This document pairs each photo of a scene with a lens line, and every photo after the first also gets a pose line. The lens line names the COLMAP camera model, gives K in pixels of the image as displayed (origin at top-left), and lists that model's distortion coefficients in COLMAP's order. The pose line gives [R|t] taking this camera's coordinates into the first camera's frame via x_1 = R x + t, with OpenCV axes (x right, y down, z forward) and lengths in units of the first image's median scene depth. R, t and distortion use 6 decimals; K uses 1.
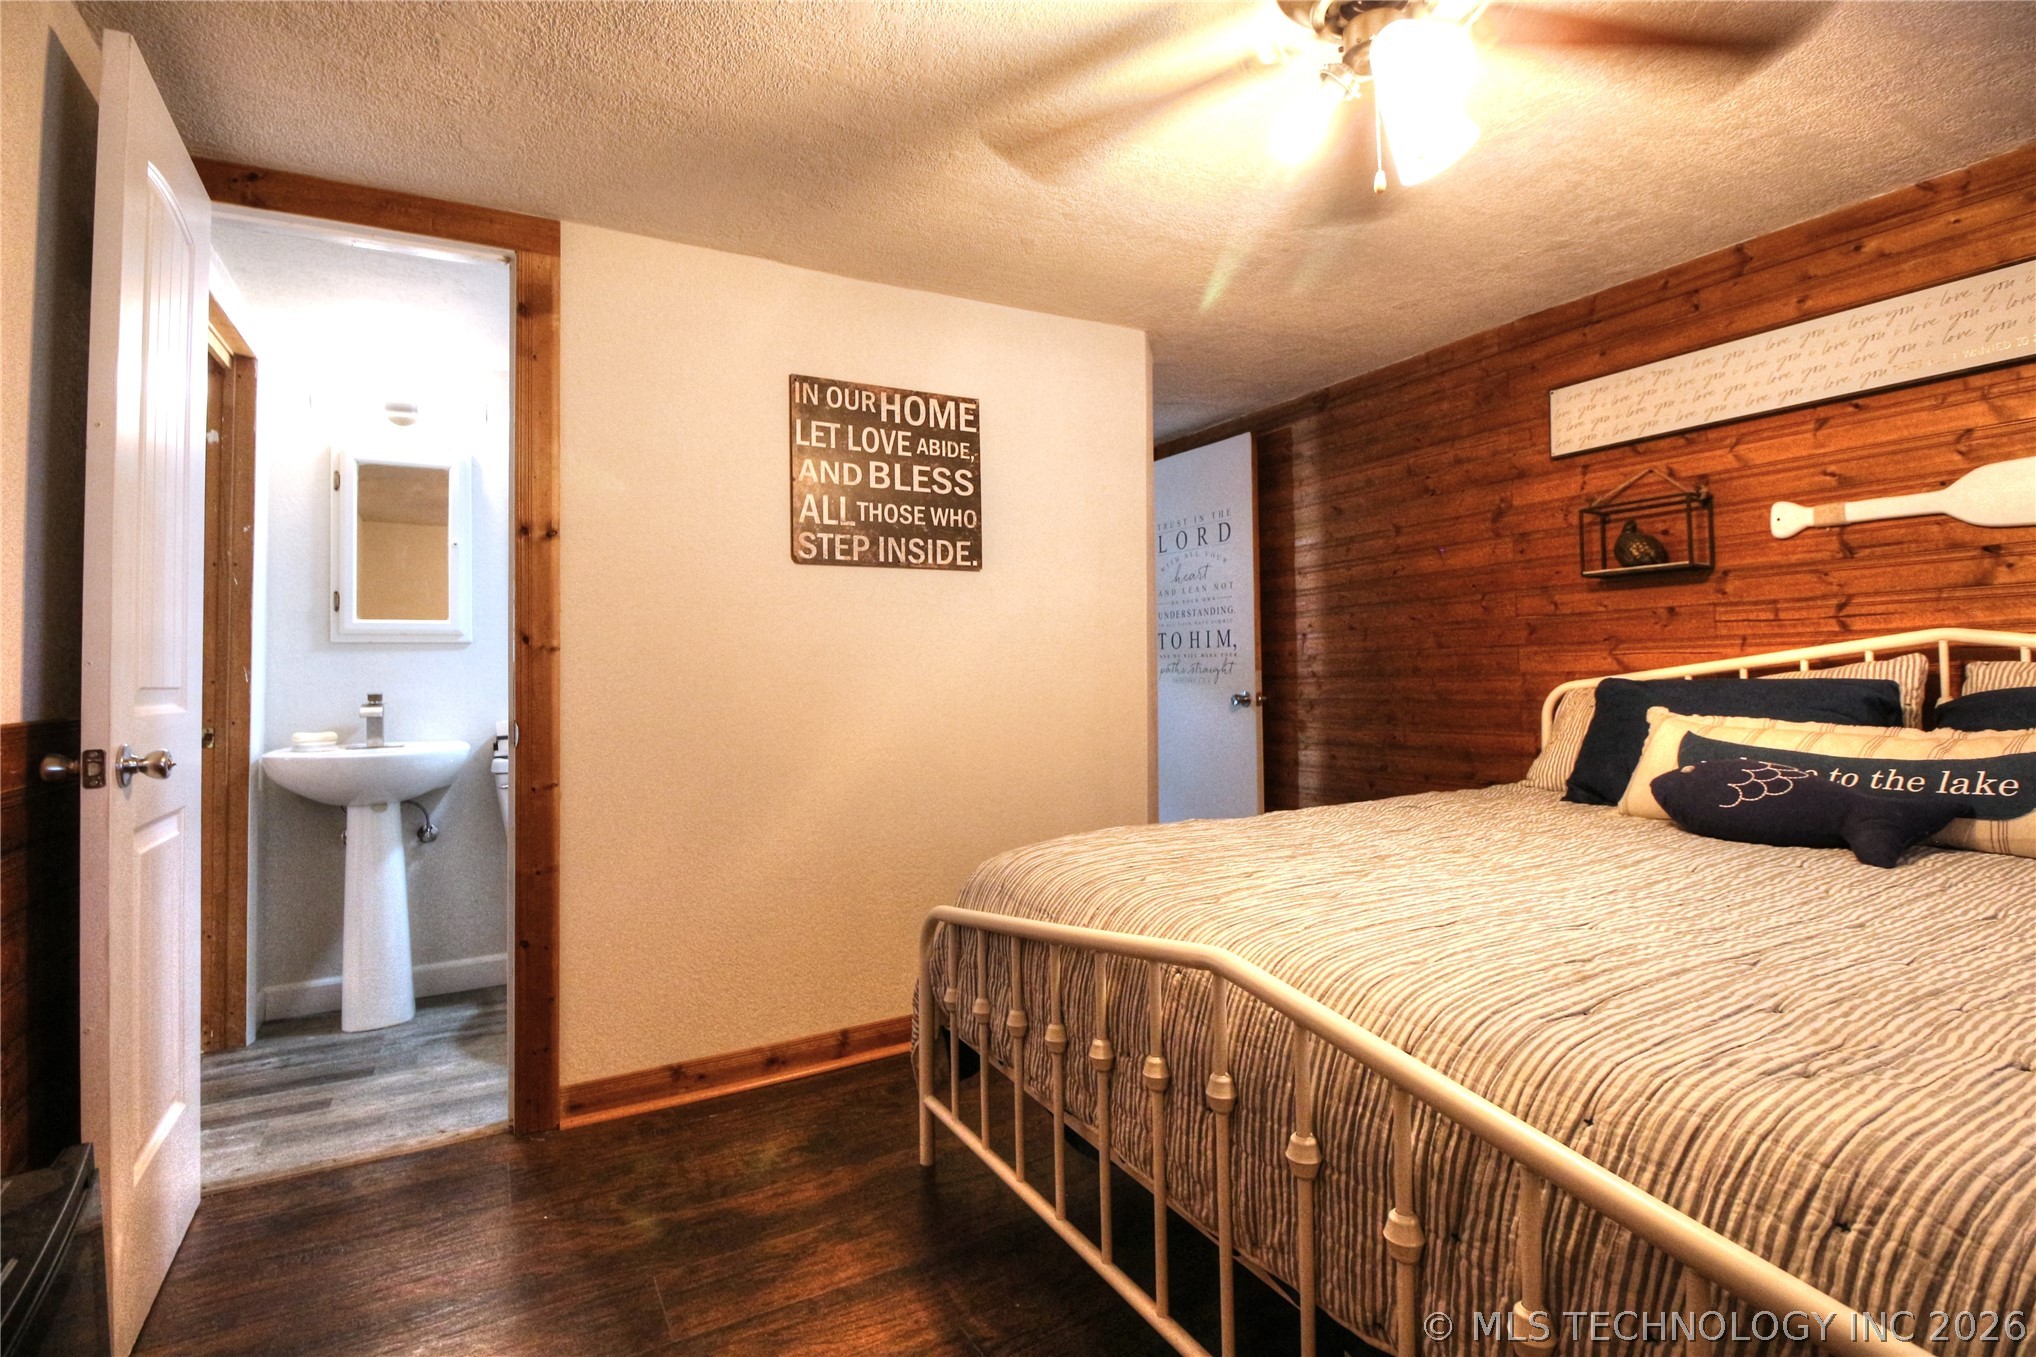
lens RADIAL K [[982.2, 0, 1018.0], [0, 982.2, 678.5], [0, 0, 1]] dist [-0.013154, -0.000726]
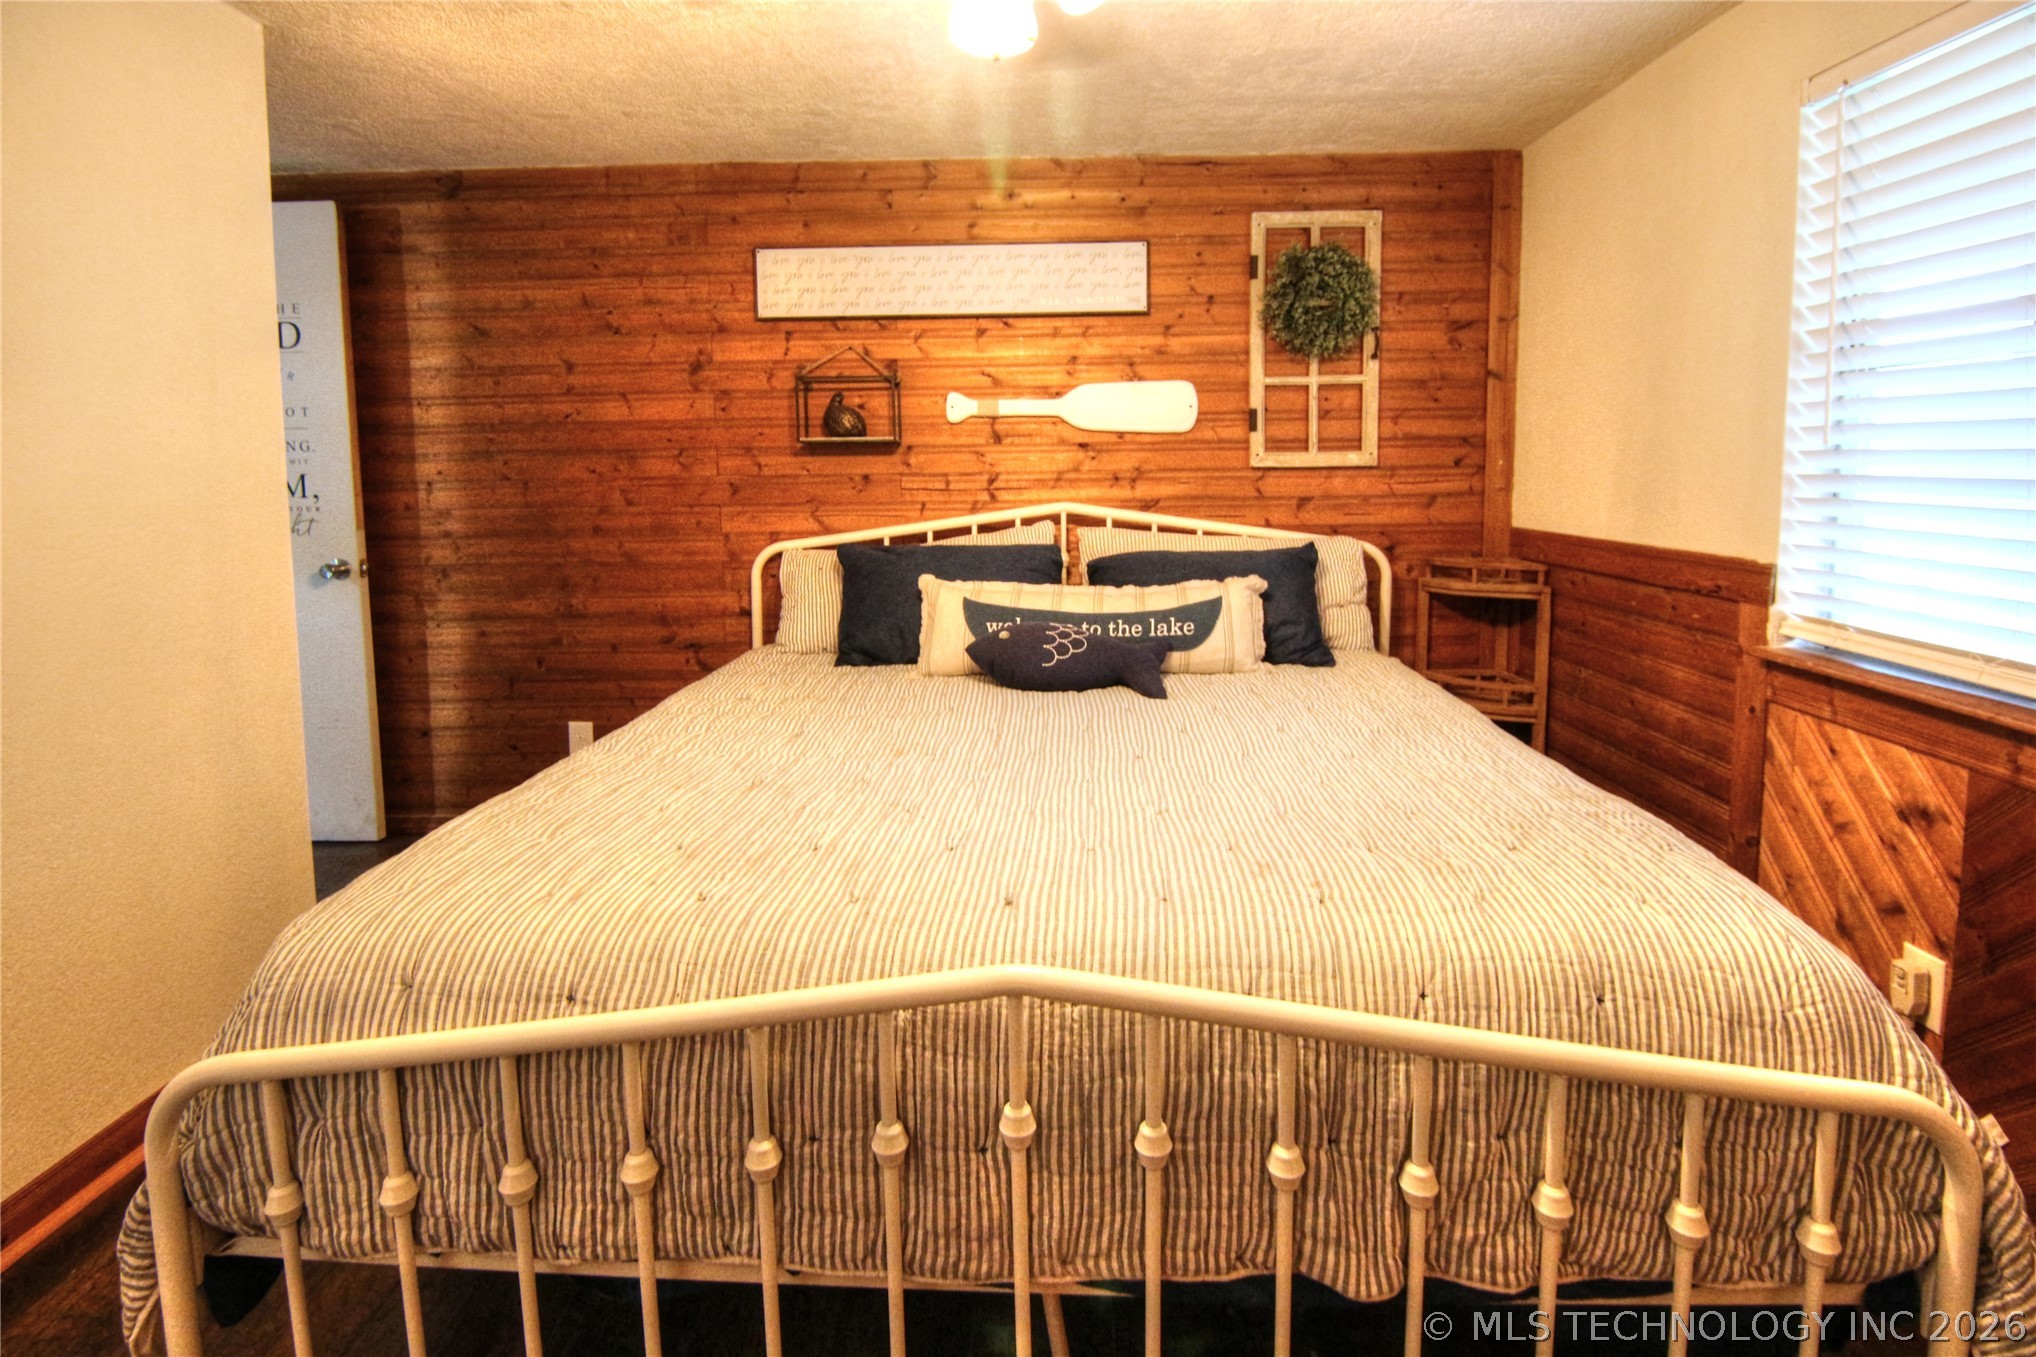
lens RADIAL K [[973.7, 0, 1019.0], [0, 973.7, 576.7], [0, 0, 1]] dist [0.013194, 0.000071]
pose [[0.517492, -0.076500, 0.852261, -0.184629], [0.003686, 0.996186, 0.087180, -0.049358], [-0.855680, -0.041974, 0.515800, 0.249460]]
